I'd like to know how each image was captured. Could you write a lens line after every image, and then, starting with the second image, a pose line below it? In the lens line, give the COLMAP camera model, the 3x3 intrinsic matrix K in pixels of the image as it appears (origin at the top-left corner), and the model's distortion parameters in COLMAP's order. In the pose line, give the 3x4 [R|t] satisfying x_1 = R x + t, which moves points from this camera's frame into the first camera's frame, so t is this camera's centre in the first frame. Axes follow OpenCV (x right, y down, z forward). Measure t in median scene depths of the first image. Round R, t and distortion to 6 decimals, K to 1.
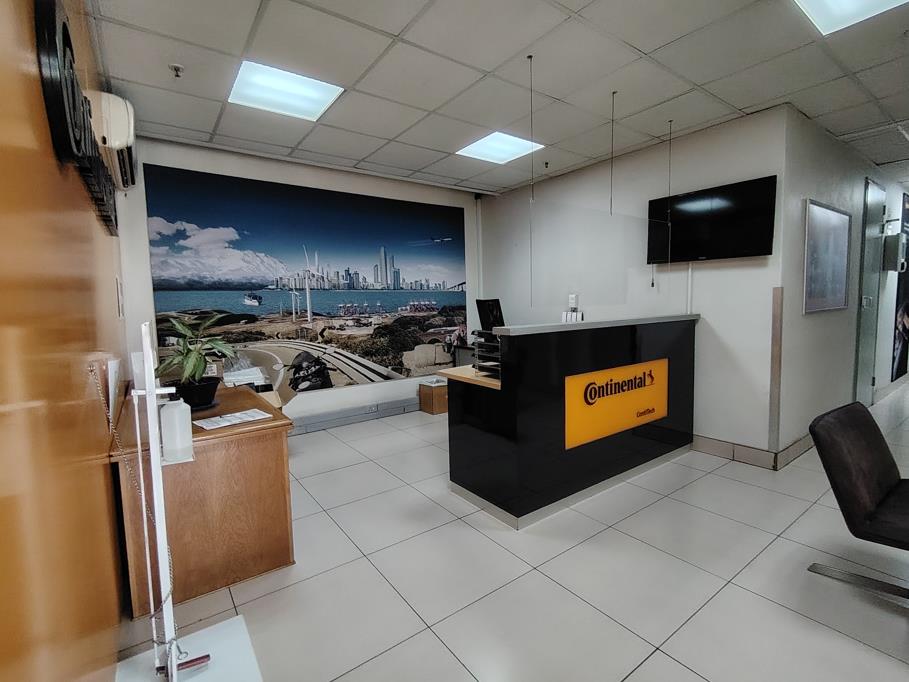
lens RADIAL K [[429.1, 0, 454.5], [0, 429.1, 341.0], [0, 0, 1]] dist [-0.000298, -0.000322]
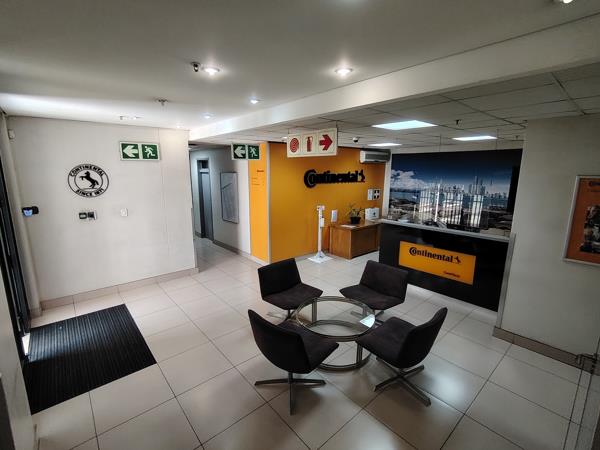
lens RADIAL K [[283.2, 0, 300.0], [0, 283.2, 225.0], [0, 0, 1]] dist [-0.000298, -0.000322]
pose [[0.094208, 0.218037, -0.971383, 1.442646], [-0.092036, 0.973451, 0.209575, -0.257305], [0.991289, 0.069658, 0.111774, 0.056706]]
